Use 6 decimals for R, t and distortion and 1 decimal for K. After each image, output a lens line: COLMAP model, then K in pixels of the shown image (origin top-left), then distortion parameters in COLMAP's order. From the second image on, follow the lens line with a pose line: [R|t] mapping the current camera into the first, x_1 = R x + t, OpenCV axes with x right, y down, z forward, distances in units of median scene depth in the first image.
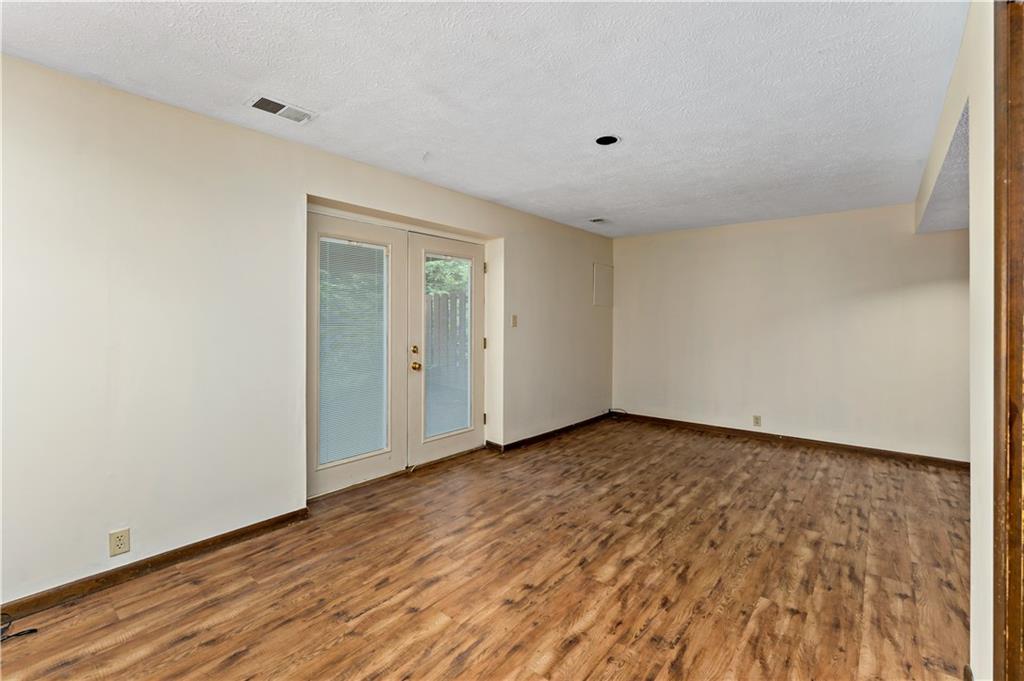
lens RADIAL K [[437.1, 0, 508.0], [0, 437.1, 337.3], [0, 0, 1]] dist [-0.002783, -0.000347]
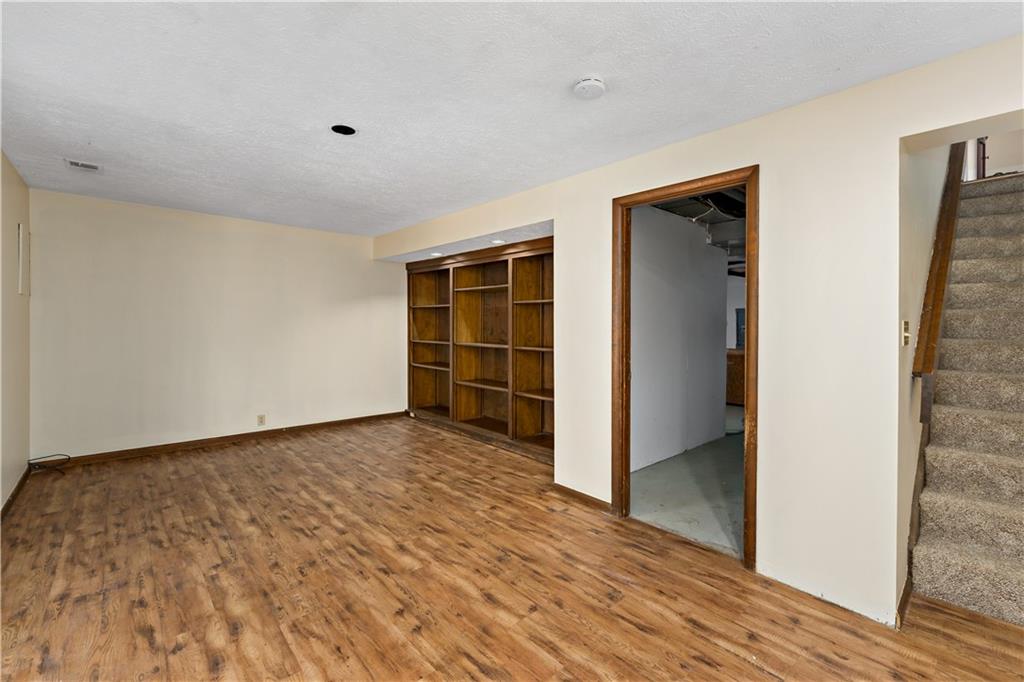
lens RADIAL K [[450.3, 0, 518.8], [0, 450.3, 323.1], [0, 0, 1]] dist [0.000675, -0.000235]
pose [[0.140674, -0.001713, 0.990055, -0.682567], [0.027984, 0.999606, -0.002247, -0.023012], [-0.989660, 0.028022, 0.140666, 0.479590]]
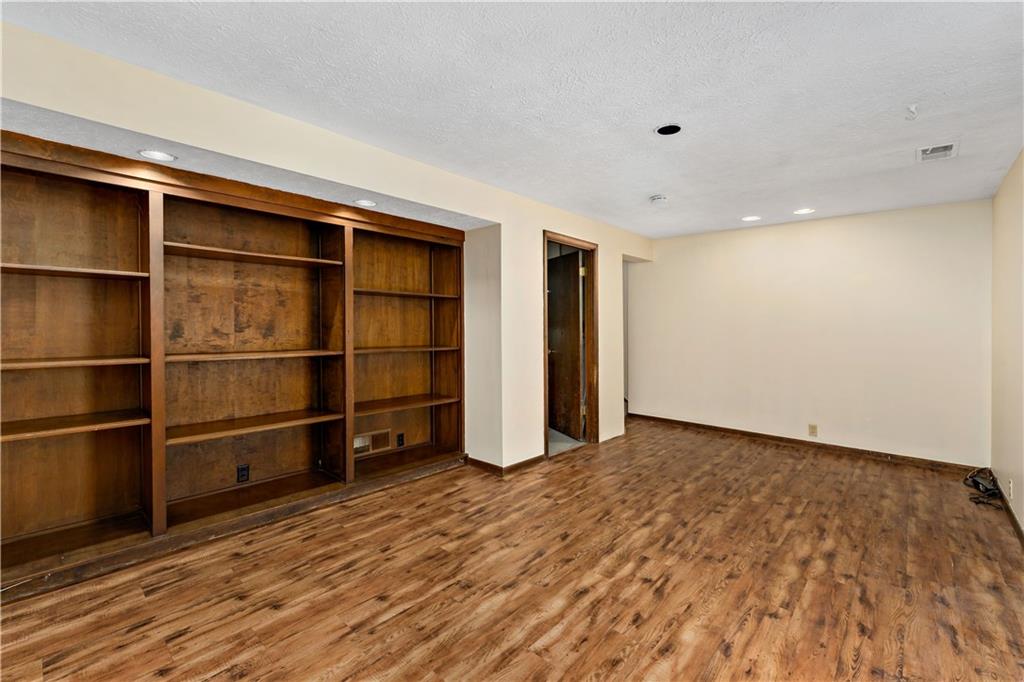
lens RADIAL K [[450.3, 0, 518.8], [0, 450.3, 323.1], [0, 0, 1]] dist [0.000675, -0.000235]
pose [[-0.999606, -0.019268, 0.020394, 0.540483], [-0.018523, 0.999176, 0.036113, -0.070321], [-0.021073, 0.035721, -0.999140, 1.962550]]
